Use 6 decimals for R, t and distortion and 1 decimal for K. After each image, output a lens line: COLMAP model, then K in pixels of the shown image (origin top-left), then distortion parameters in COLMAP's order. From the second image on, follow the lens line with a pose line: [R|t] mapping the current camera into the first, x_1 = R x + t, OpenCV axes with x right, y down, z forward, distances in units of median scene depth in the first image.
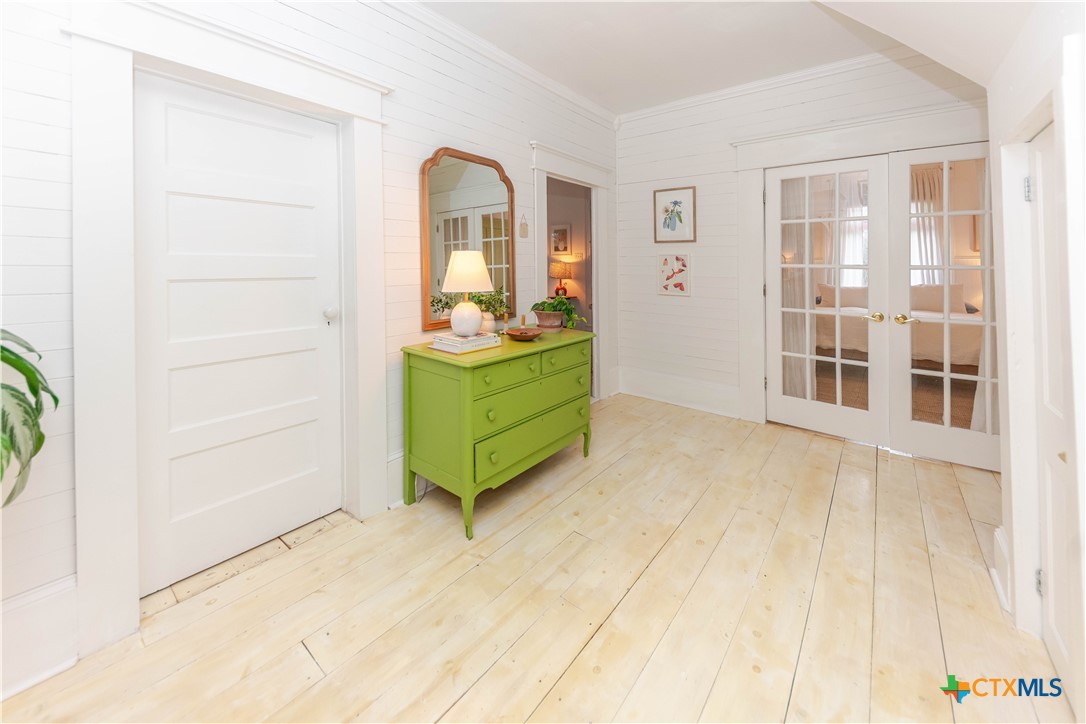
lens RADIAL K [[401.9, 0, 551.2], [0, 401.9, 268.5], [0, 0, 1]] dist [0.009070, -0.001880]
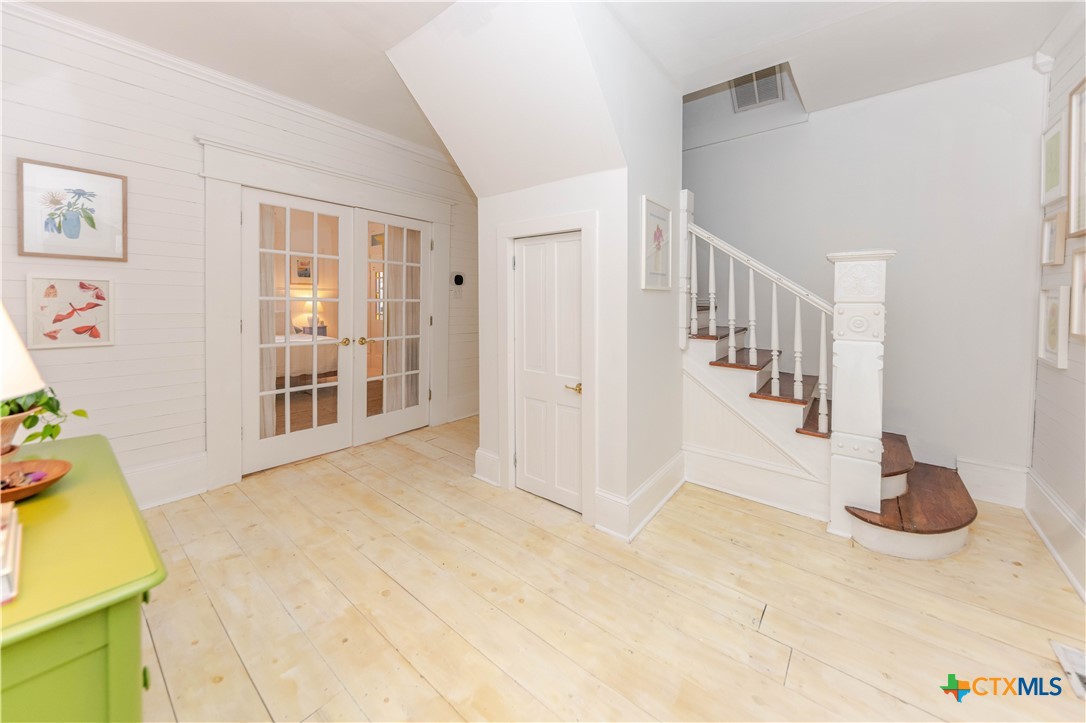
lens RADIAL K [[401.9, 0, 534.8], [0, 401.9, 301.5], [0, 0, 1]] dist [0.009070, -0.001880]
pose [[0.025227, -0.011598, 0.999614, -0.330473], [-0.005806, 0.999914, 0.011748, -0.014359], [-0.999665, -0.006100, 0.025157, 0.364472]]
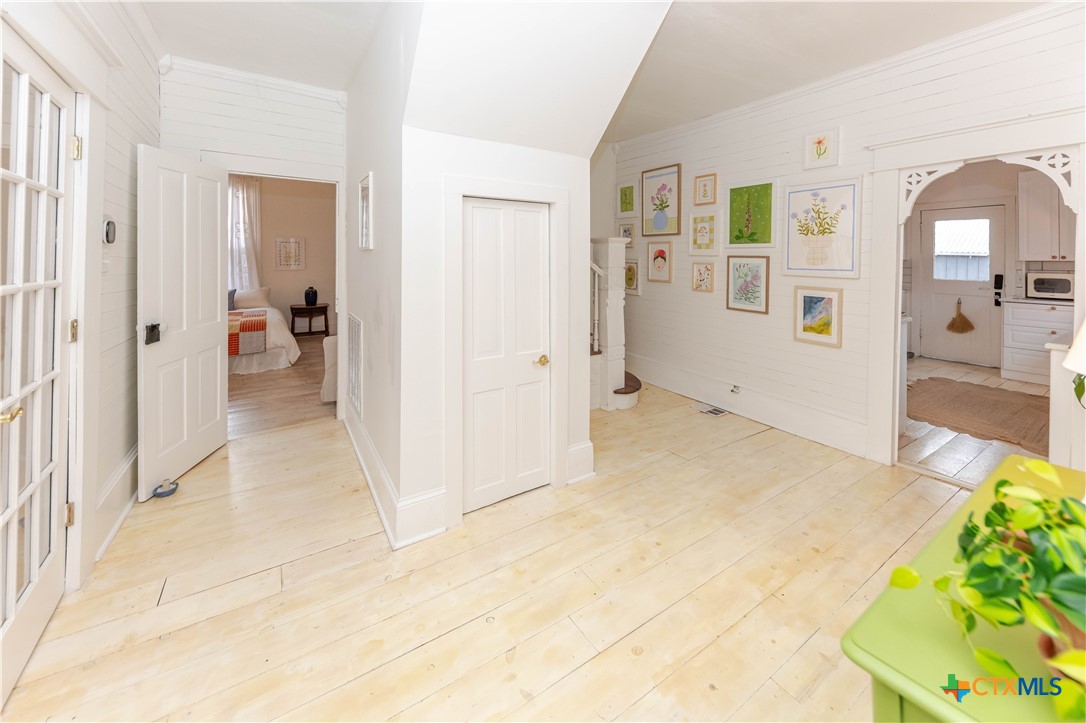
lens RADIAL K [[439.4, 0, 545.7], [0, 439.4, 261.4], [0, 0, 1]] dist [0.008678, -0.000021]
pose [[-0.956116, -0.011811, 0.292750, 0.172626], [-0.009418, 0.999910, 0.009582, -0.039081], [-0.292837, 0.006405, -0.956141, 1.072629]]
